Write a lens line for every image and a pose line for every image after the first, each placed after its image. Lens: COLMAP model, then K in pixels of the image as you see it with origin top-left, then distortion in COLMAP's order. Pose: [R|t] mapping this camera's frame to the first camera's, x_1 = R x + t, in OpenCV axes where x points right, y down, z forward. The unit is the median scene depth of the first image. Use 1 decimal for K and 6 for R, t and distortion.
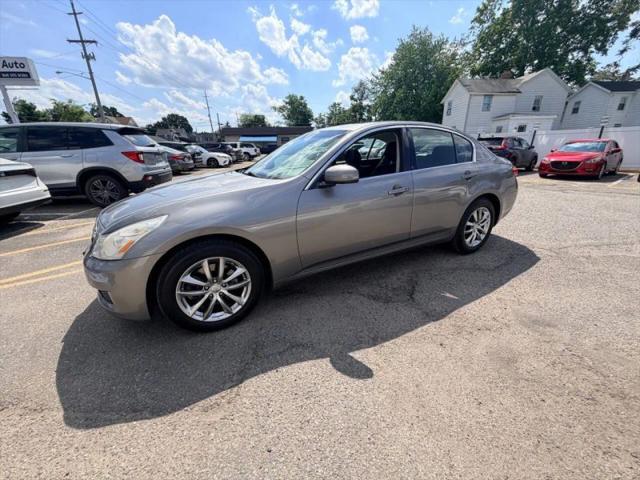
lens RADIAL K [[255.3, 0, 318.2], [0, 255.3, 243.1], [0, 0, 1]] dist [0.000720, -0.000129]
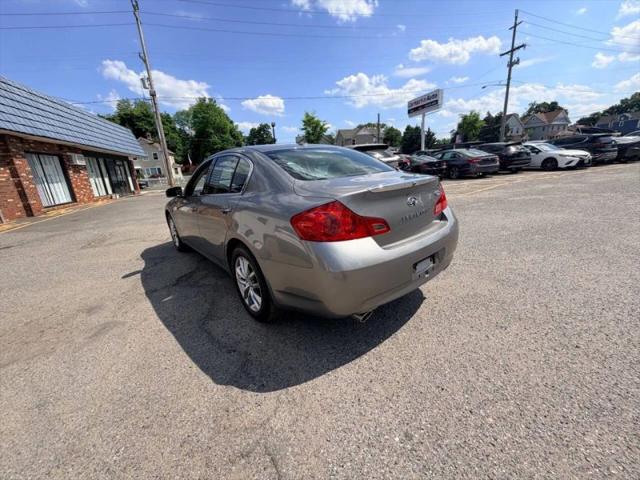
lens RADIAL K [[255.4, 0, 318.9], [0, 255.4, 240.0], [0, 0, 1]] dist [-0.000485, 0.000344]
pose [[0.207574, 0.271983, -0.939648, 0.154102], [-0.271285, 0.938898, 0.211838, -0.045220], [0.939850, 0.210940, 0.268676, 0.114404]]
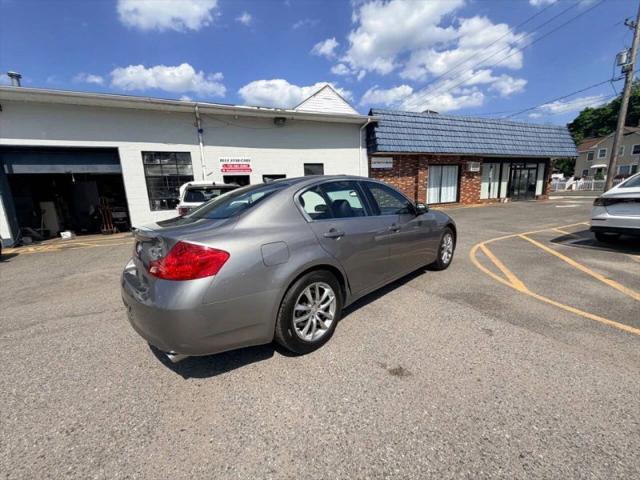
lens RADIAL K [[255.9, 0, 318.8], [0, 255.9, 239.1], [0, 0, 1]] dist [-0.000166, 0.000437]
pose [[-0.958415, 0.108924, -0.263774, 0.058493], [-0.037136, 0.868833, 0.493711, -0.090510], [0.282952, 0.482975, -0.828657, 0.233628]]
